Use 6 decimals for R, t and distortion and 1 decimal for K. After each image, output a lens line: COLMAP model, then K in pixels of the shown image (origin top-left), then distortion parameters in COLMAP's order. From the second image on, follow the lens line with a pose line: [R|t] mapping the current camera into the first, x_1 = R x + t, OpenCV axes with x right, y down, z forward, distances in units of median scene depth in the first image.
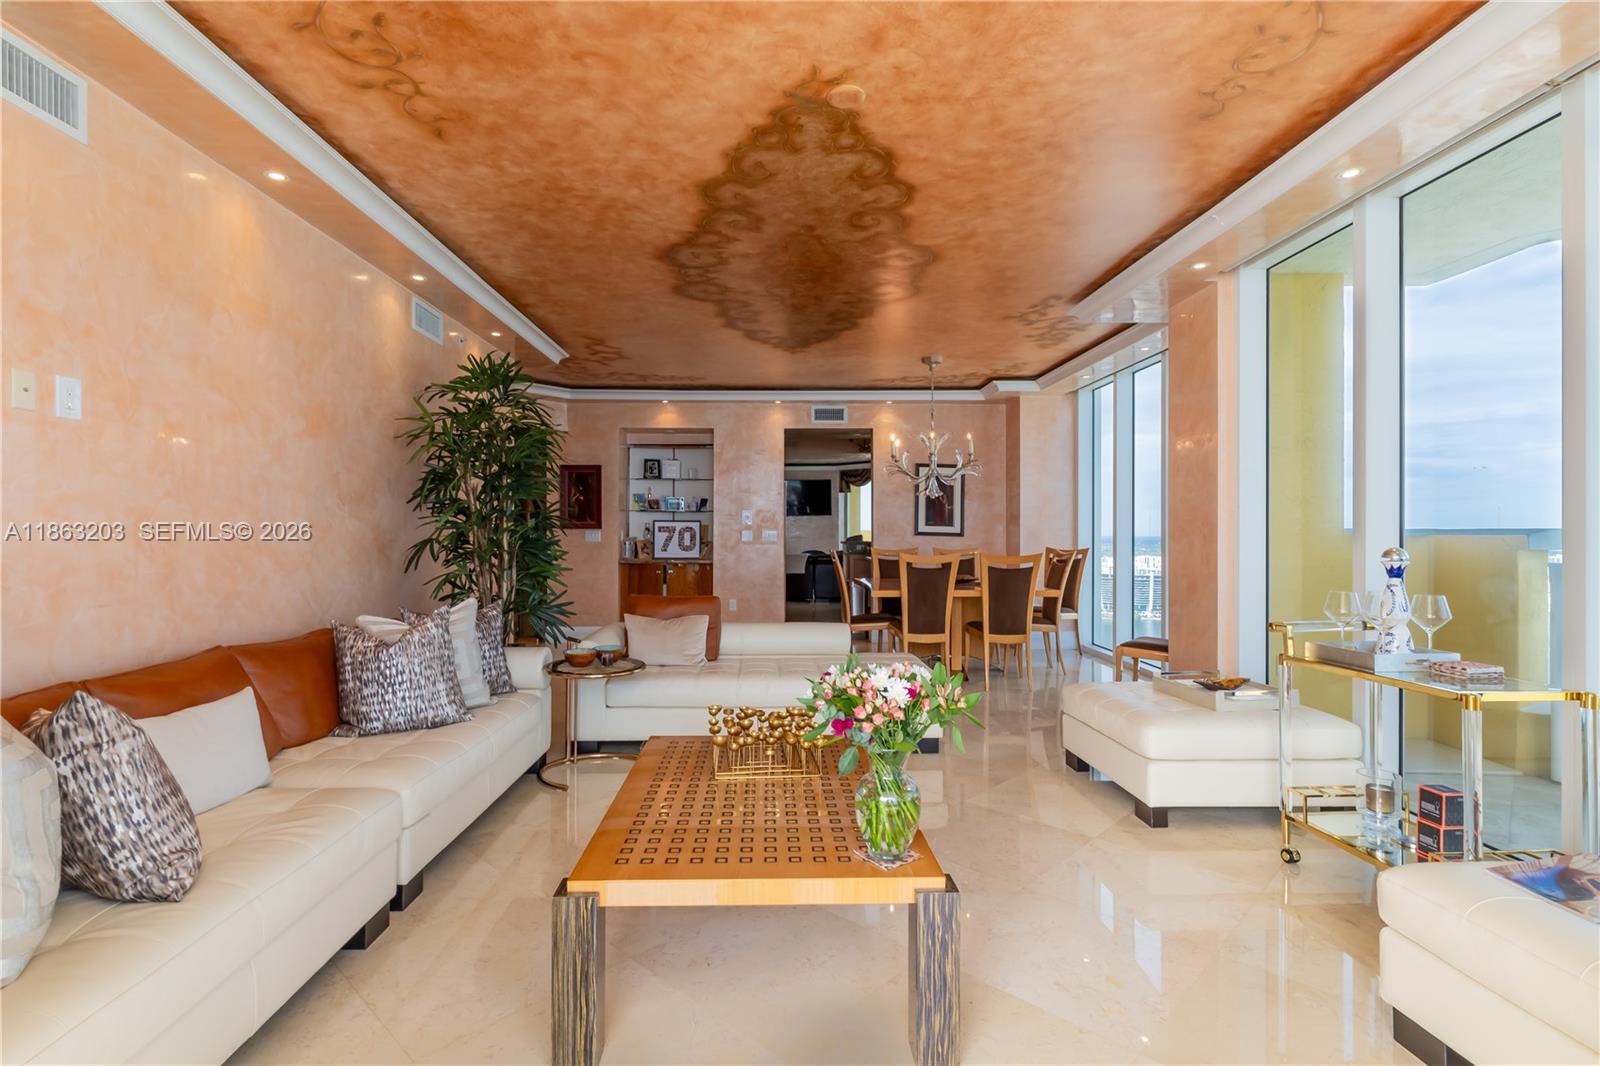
lens RADIAL K [[779.7, 0, 800.1], [0, 779.7, 534.7], [0, 0, 1]] dist [-0.005628, 0.000076]
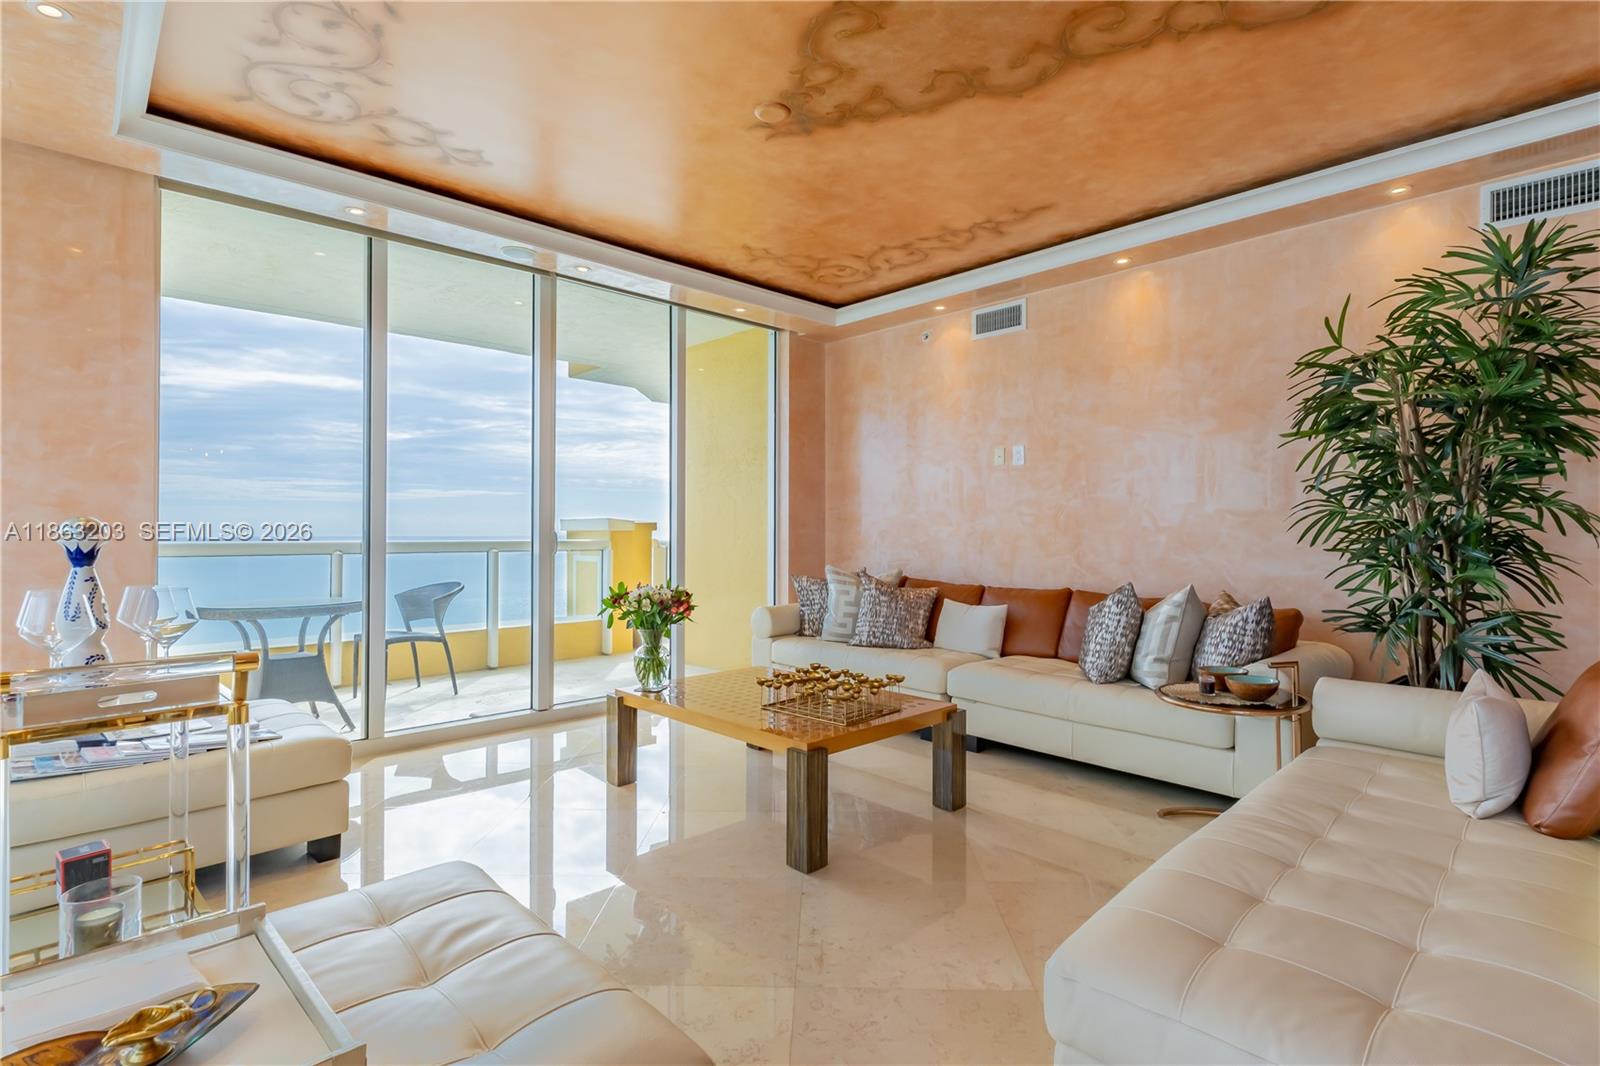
lens RADIAL K [[749.4, 0, 801.8], [0, 749.4, 527.4], [0, 0, 1]] dist [0.001226, 0.000113]
pose [[-0.745125, 0.005395, -0.666903, 0.626090], [0.007536, 0.999972, -0.000331, 0.012191], [0.666882, -0.005273, -0.745144, 1.557656]]
